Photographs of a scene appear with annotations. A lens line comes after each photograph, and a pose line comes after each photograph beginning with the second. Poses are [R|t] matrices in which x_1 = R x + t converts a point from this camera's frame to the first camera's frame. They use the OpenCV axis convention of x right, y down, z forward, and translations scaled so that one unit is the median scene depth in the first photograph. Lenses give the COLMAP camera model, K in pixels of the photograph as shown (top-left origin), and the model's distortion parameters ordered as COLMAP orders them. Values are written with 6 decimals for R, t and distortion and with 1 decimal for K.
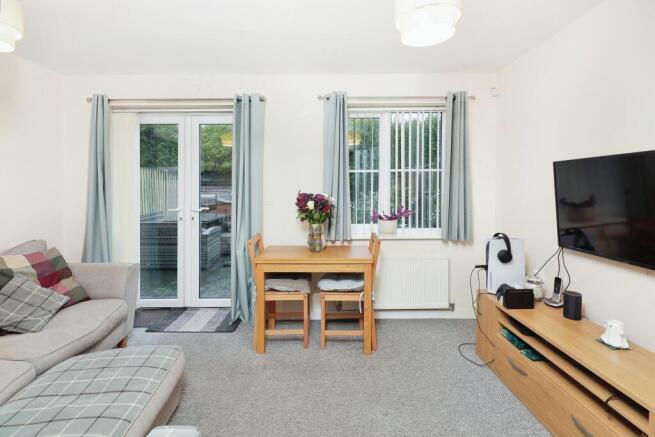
lens RADIAL K [[322.6, 0, 326.0], [0, 322.6, 167.3], [0, 0, 1]] dist [0.013816, -0.000057]
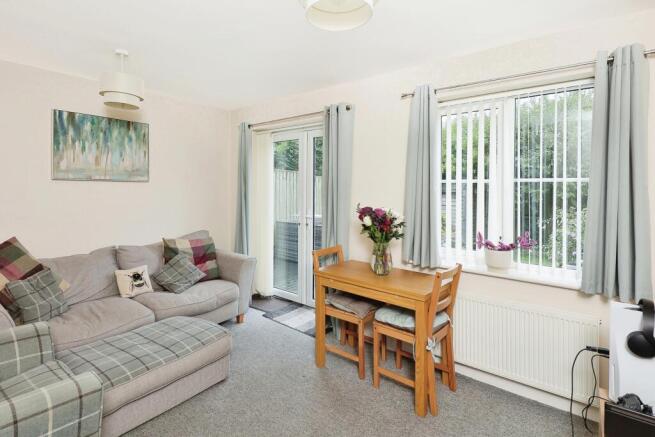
lens RADIAL K [[333.6, 0, 328.1], [0, 333.6, 176.9], [0, 0, 1]] dist [-0.001214, -0.000224]
pose [[0.771653, -0.010647, -0.635955, 0.419955], [0.013235, 0.999912, -0.000682, -0.003233], [0.635906, -0.007891, 0.771726, 0.205782]]
